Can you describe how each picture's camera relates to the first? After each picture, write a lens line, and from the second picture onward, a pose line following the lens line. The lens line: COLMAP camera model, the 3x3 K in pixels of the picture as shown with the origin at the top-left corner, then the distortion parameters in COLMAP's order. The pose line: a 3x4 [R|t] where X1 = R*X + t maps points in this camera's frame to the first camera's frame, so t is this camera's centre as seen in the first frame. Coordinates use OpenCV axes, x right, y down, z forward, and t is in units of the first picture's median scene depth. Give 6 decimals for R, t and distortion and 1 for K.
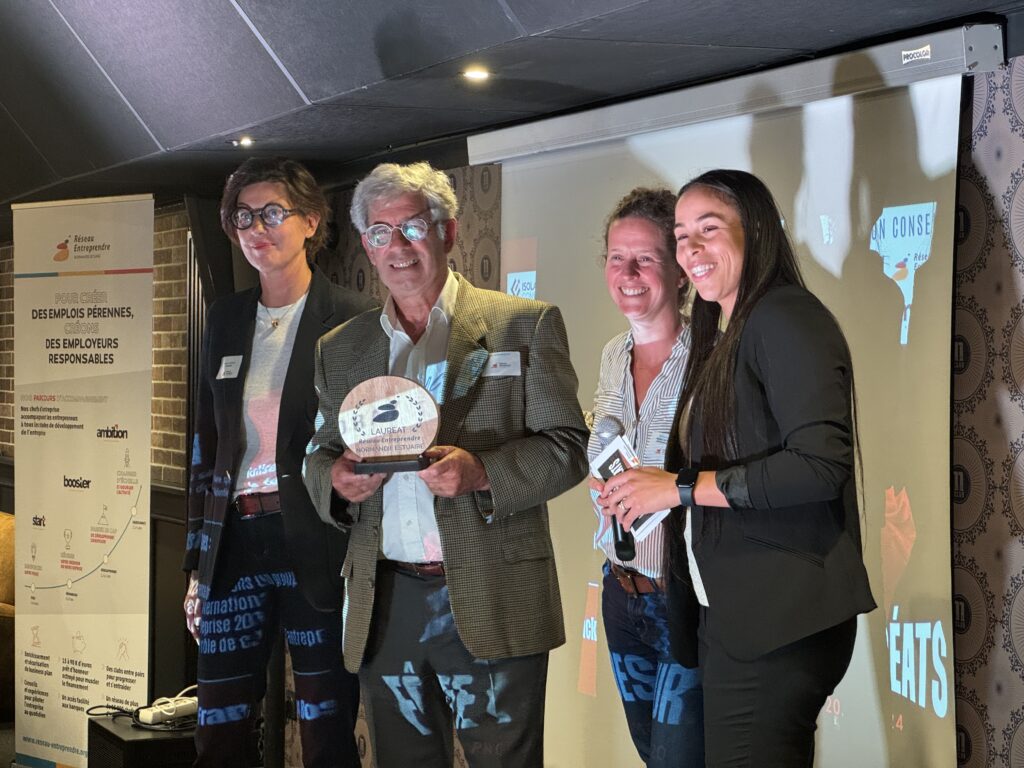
lens RADIAL K [[2301.3, 0, 508.9], [0, 2301.3, 381.8], [0, 0, 1]] dist [0.287368, 0.000000]
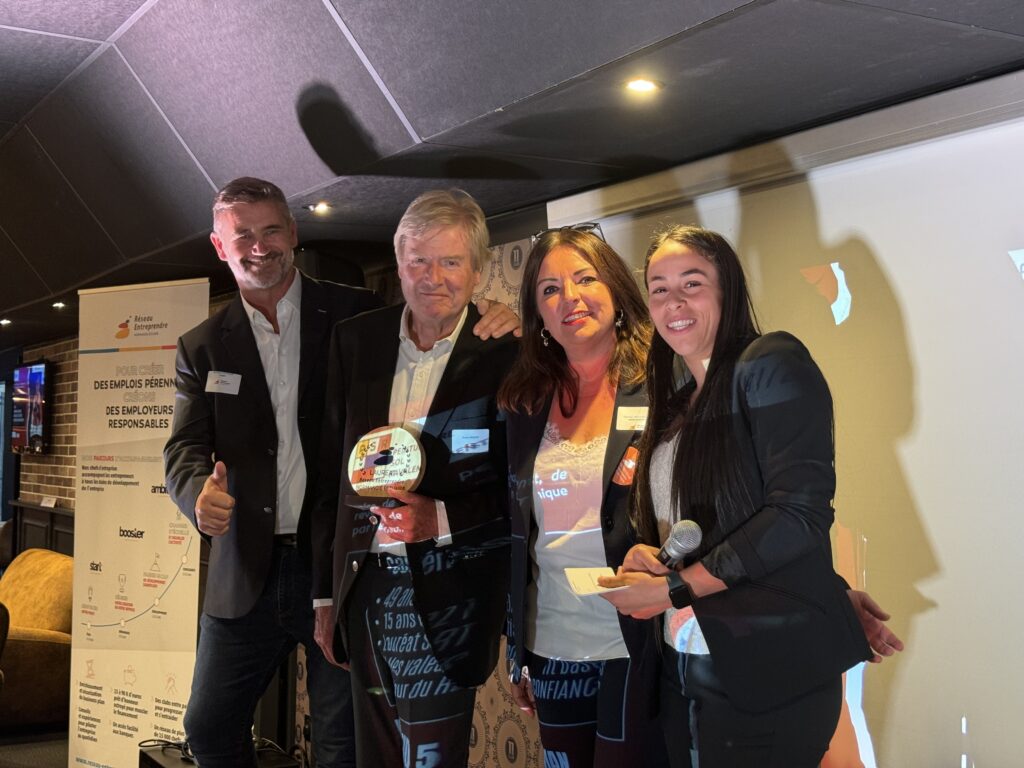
lens RADIAL K [[1417.4, 0, 518.0], [0, 1417.4, 388.0], [0, 0, 1]] dist [0.139958, 0.000000]
pose [[0.995114, 0.013222, 0.097848, -0.067522], [-0.008490, 0.998781, -0.048626, 0.005113], [-0.098371, 0.047558, 0.994013, 0.282427]]
